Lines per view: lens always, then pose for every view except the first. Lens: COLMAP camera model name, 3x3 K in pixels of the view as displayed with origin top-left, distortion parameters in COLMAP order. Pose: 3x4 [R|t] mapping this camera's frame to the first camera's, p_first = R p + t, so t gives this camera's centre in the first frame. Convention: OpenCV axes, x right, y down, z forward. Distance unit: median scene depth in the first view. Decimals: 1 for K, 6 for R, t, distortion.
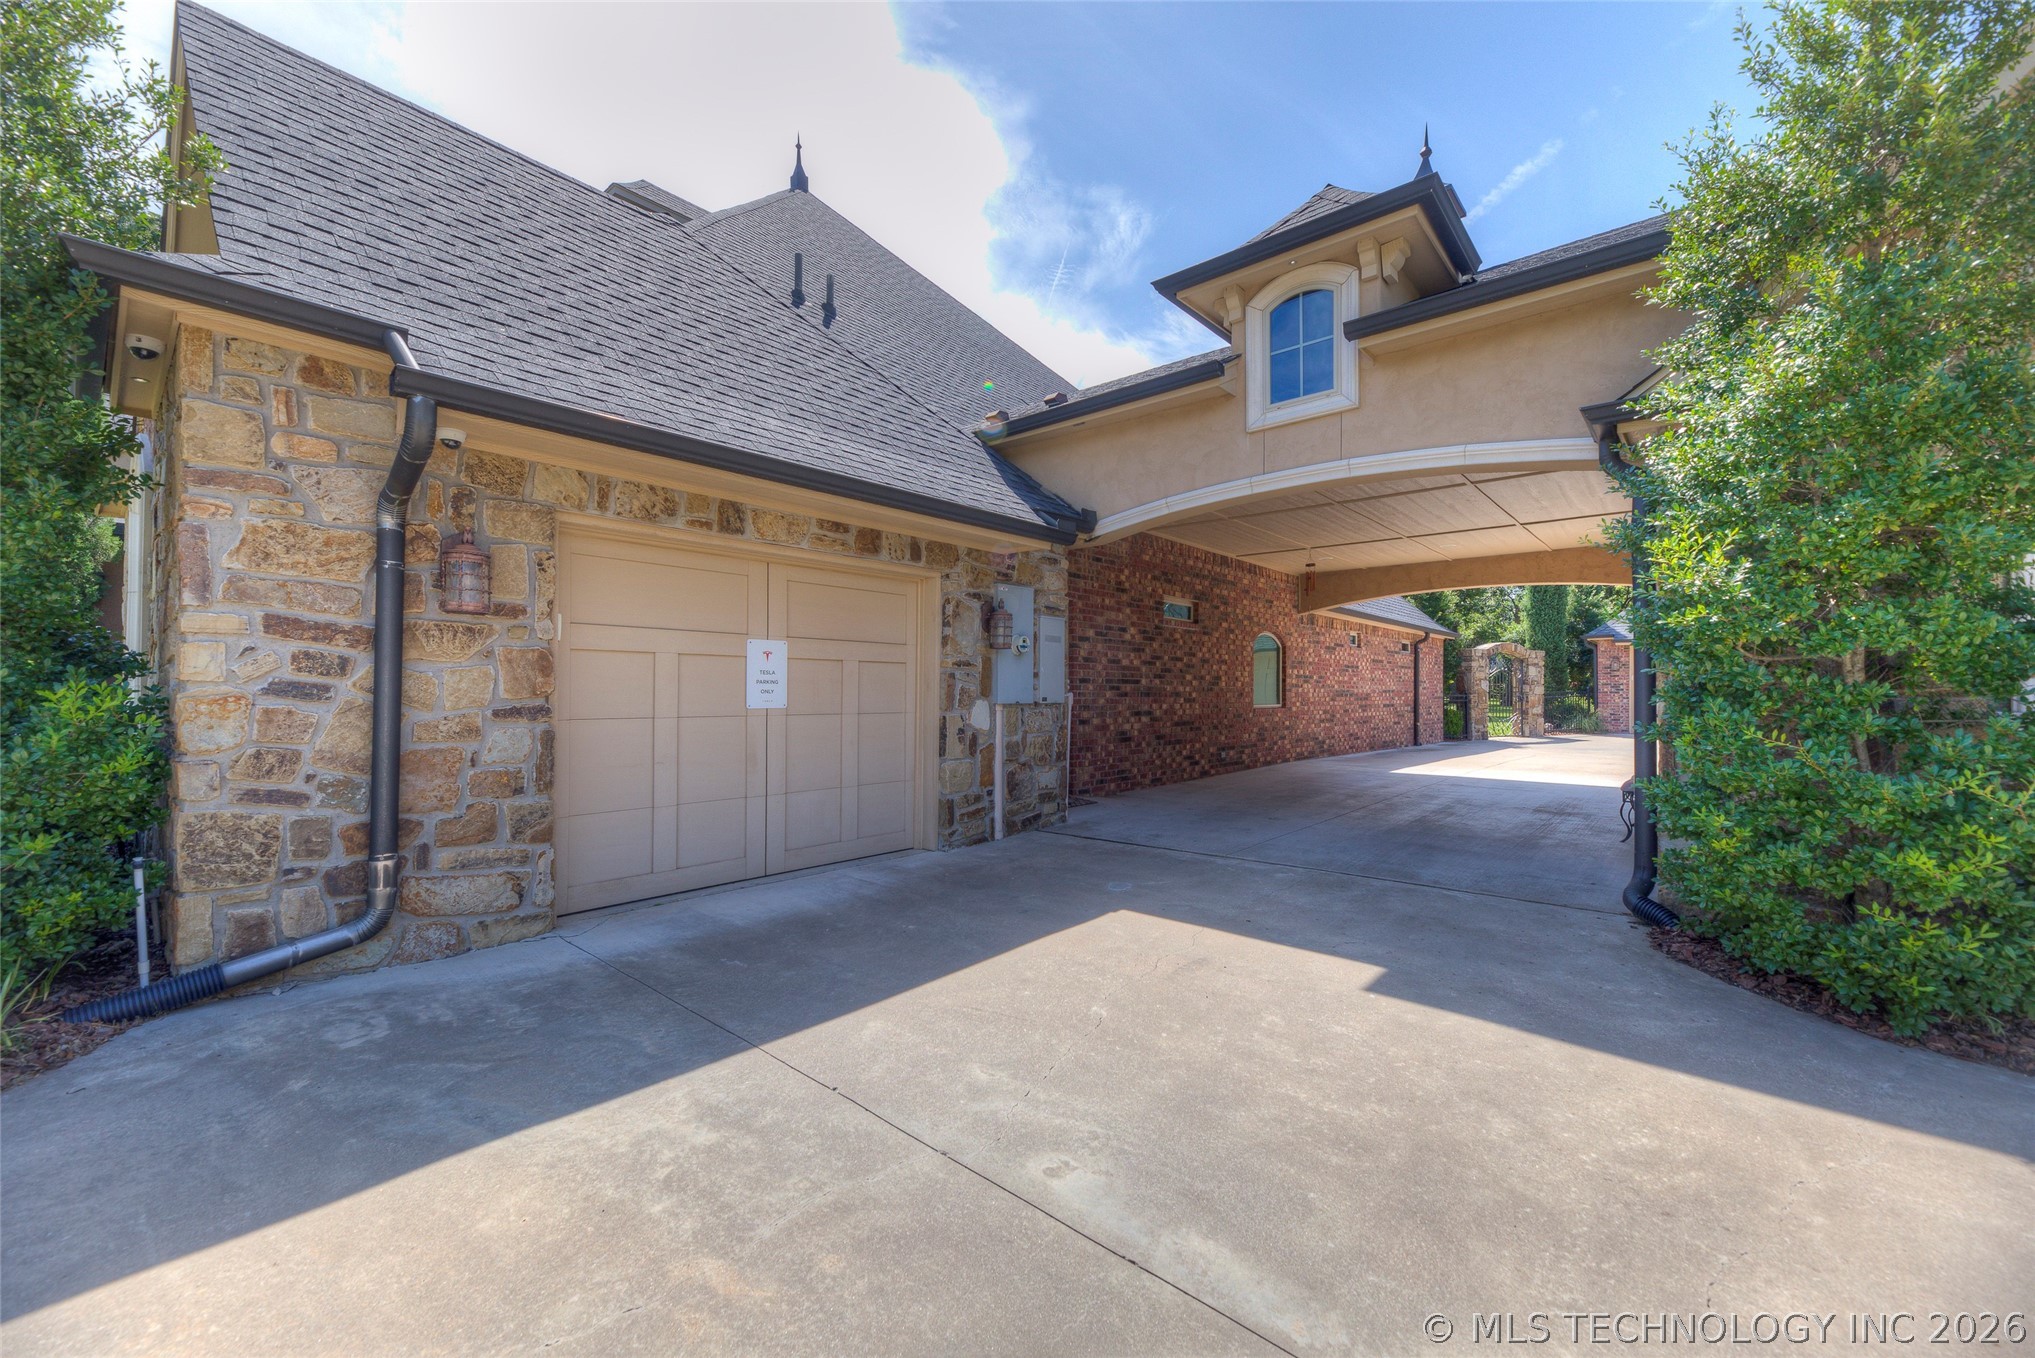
lens RADIAL K [[808.8, 0, 1014.7], [0, 808.8, 684.7], [0, 0, 1]] dist [0.009801, -0.000756]
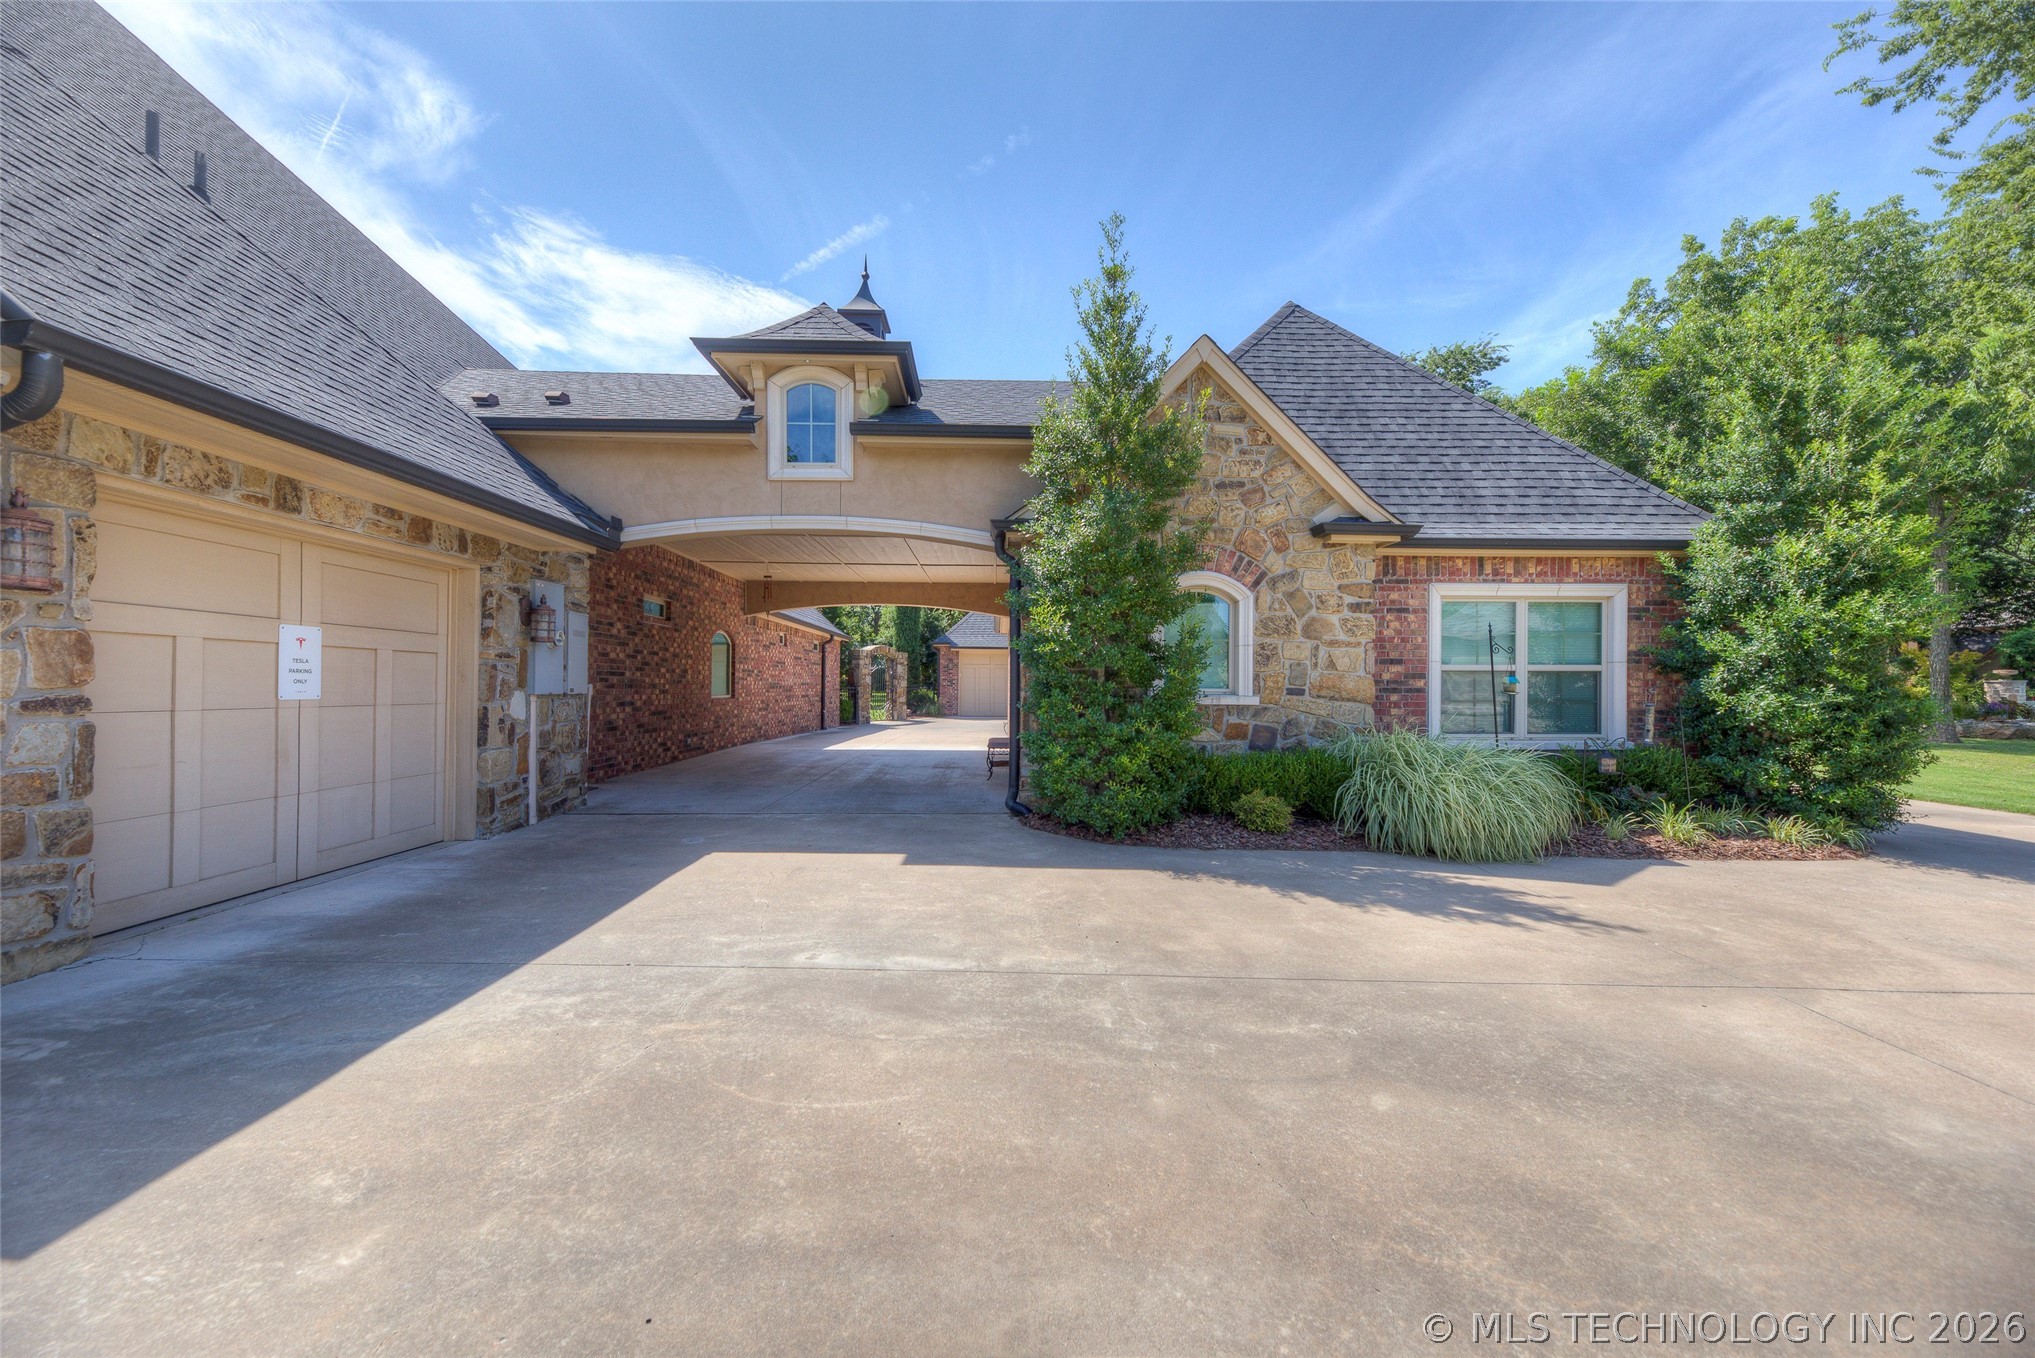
lens RADIAL K [[808.8, 0, 1014.7], [0, 808.8, 684.7], [0, 0, 1]] dist [0.009801, -0.000756]
pose [[0.740192, 0.004827, 0.672378, -0.311349], [-0.011377, 0.999921, 0.005346, -0.001957], [-0.672299, -0.011607, 0.740189, -0.226291]]
